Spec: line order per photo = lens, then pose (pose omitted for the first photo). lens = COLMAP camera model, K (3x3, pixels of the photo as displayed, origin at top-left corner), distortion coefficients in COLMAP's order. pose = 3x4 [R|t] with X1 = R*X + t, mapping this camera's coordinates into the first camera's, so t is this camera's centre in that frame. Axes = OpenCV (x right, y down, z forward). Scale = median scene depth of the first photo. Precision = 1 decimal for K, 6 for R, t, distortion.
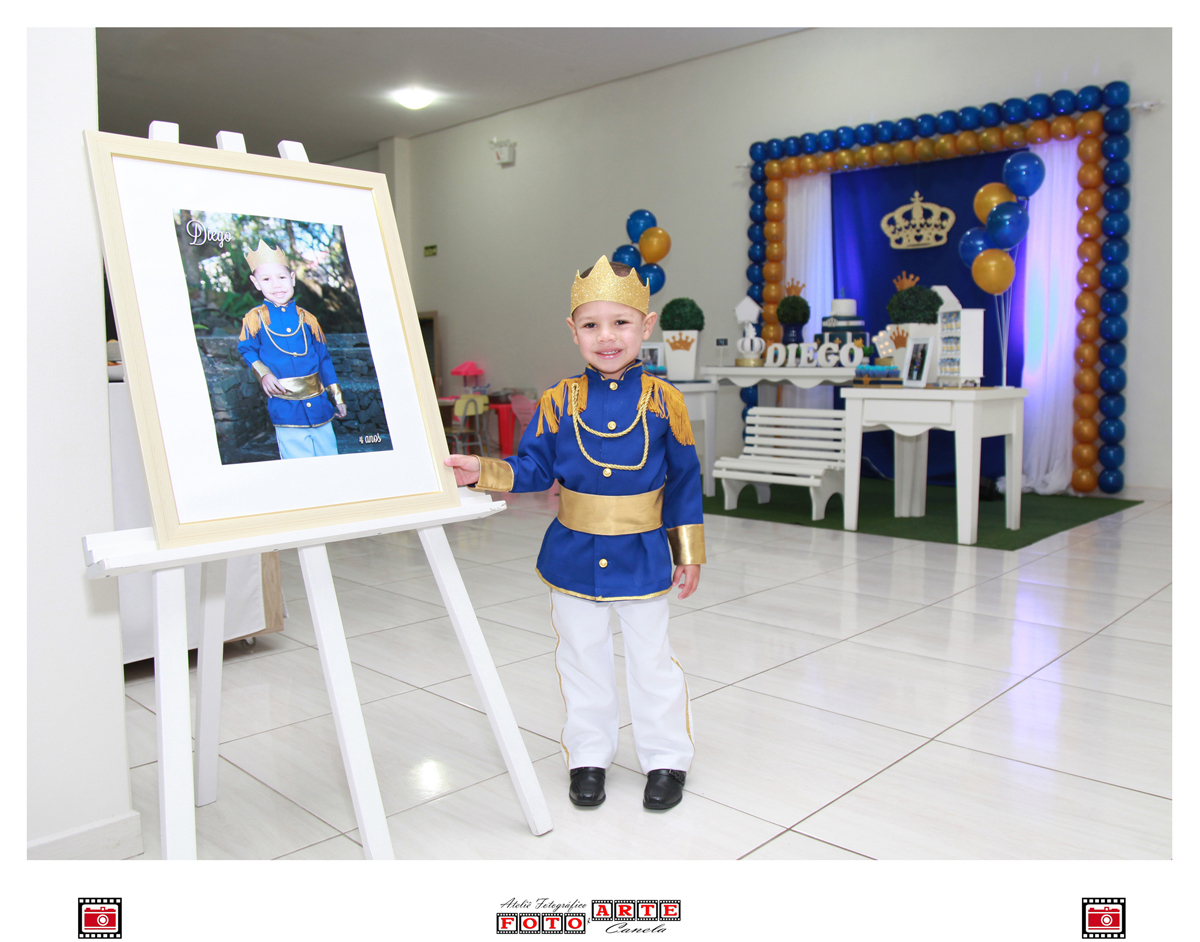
lens RADIAL K [[979.0, 0, 626.1], [0, 979.0, 475.1], [0, 0, 1]] dist [-0.117036, 0.128011]
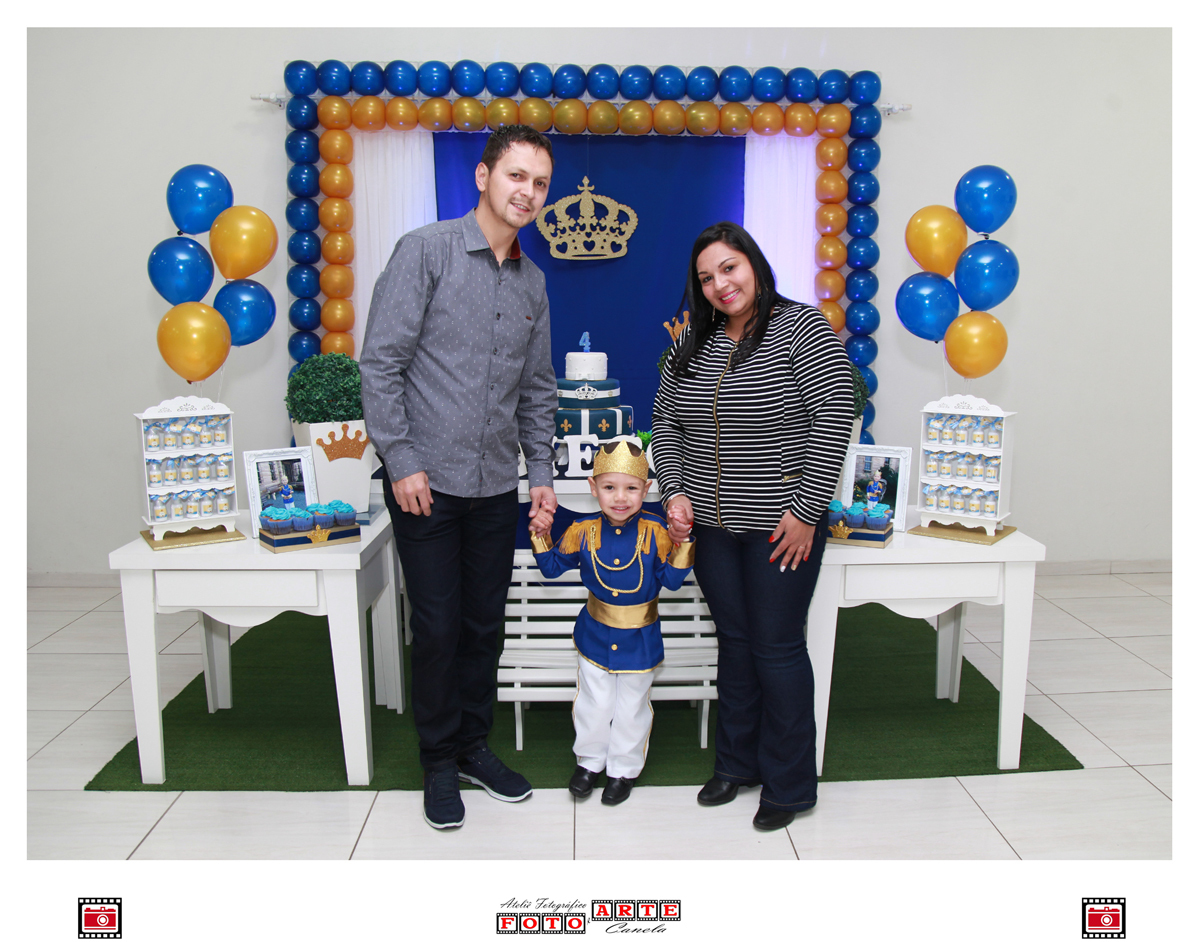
lens RADIAL K [[979.0, 0, 626.1], [0, 979.0, 475.1], [0, 0, 1]] dist [-0.117036, 0.128011]
pose [[0.704691, -0.107040, 0.701394, -0.182835], [0.075875, 0.994255, 0.075501, -0.136039], [-0.705446, 0.000014, 0.708764, 0.500220]]
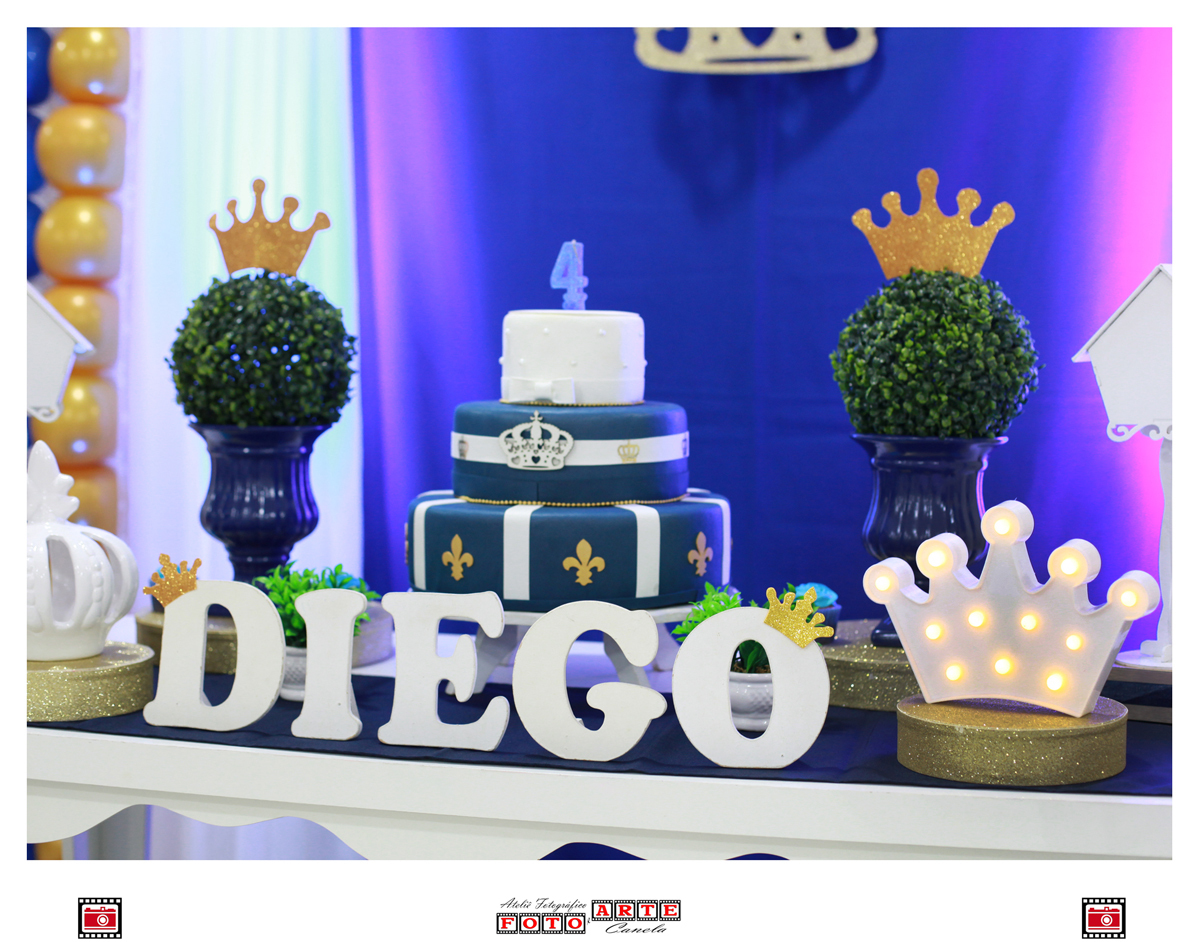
lens RADIAL K [[1921.9, 0, 600.0], [0, 1921.9, 471.0], [0, 0, 1]] dist [-0.140055, -0.016711]
pose [[0.887747, -0.015804, 0.460061, 0.059450], [0.039652, 0.998321, -0.042221, -0.124868], [-0.458622, 0.055724, 0.886883, 0.628781]]
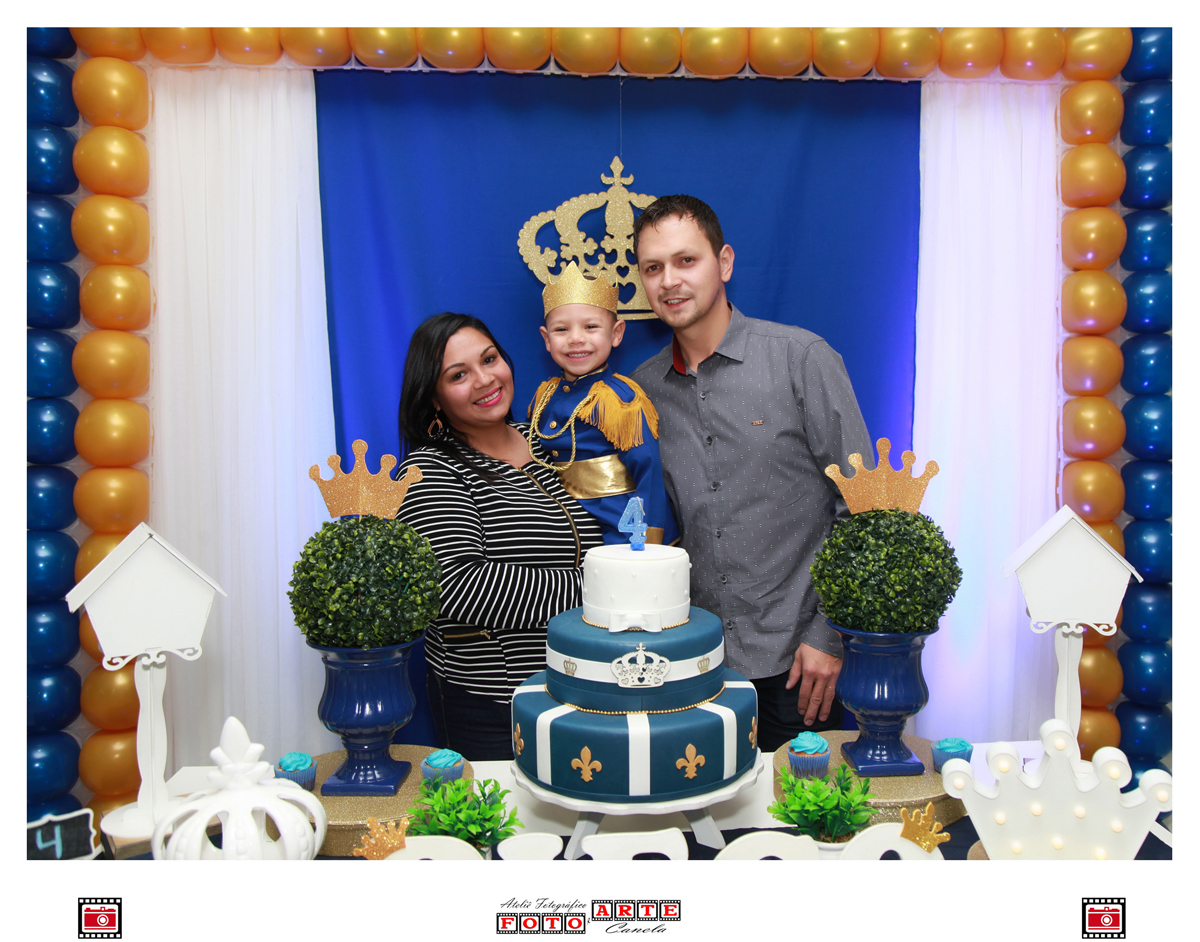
lens RADIAL K [[1032.8, 0, 659.6], [0, 1032.8, 446.7], [0, 0, 1]] dist [-0.071570, 0.129930]
pose [[0.688544, -0.038721, 0.724160, 0.042252], [0.087300, 0.995737, -0.029764, -0.181171], [-0.719920, 0.083713, 0.688990, 0.752246]]
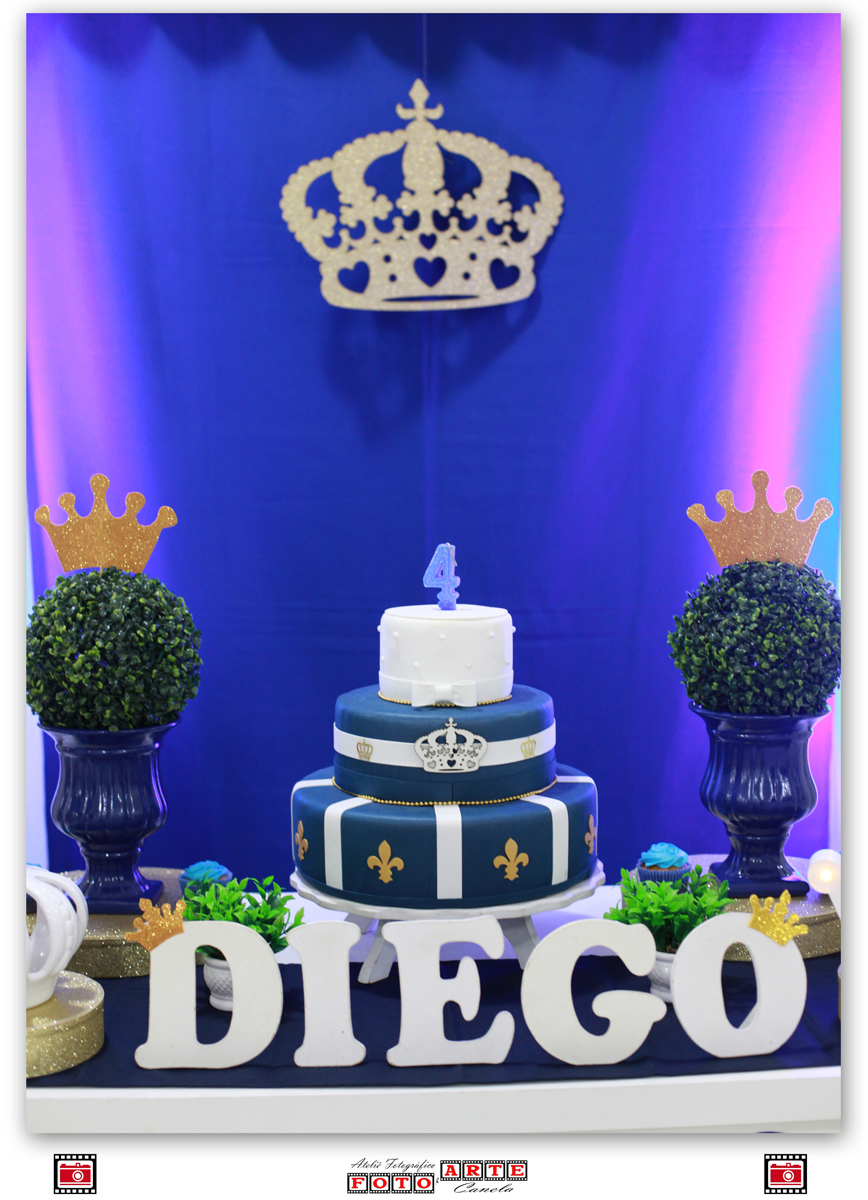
lens RADIAL K [[1806.6, 0, 434.0], [0, 1806.6, 600.0], [0, 0, 1]] dist [-0.130768, -0.037438]
pose [[0.711775, -0.076084, 0.698275, -0.022121], [0.088695, 0.995894, 0.018103, -0.173341], [-0.696785, 0.049048, 0.715601, 0.687068]]
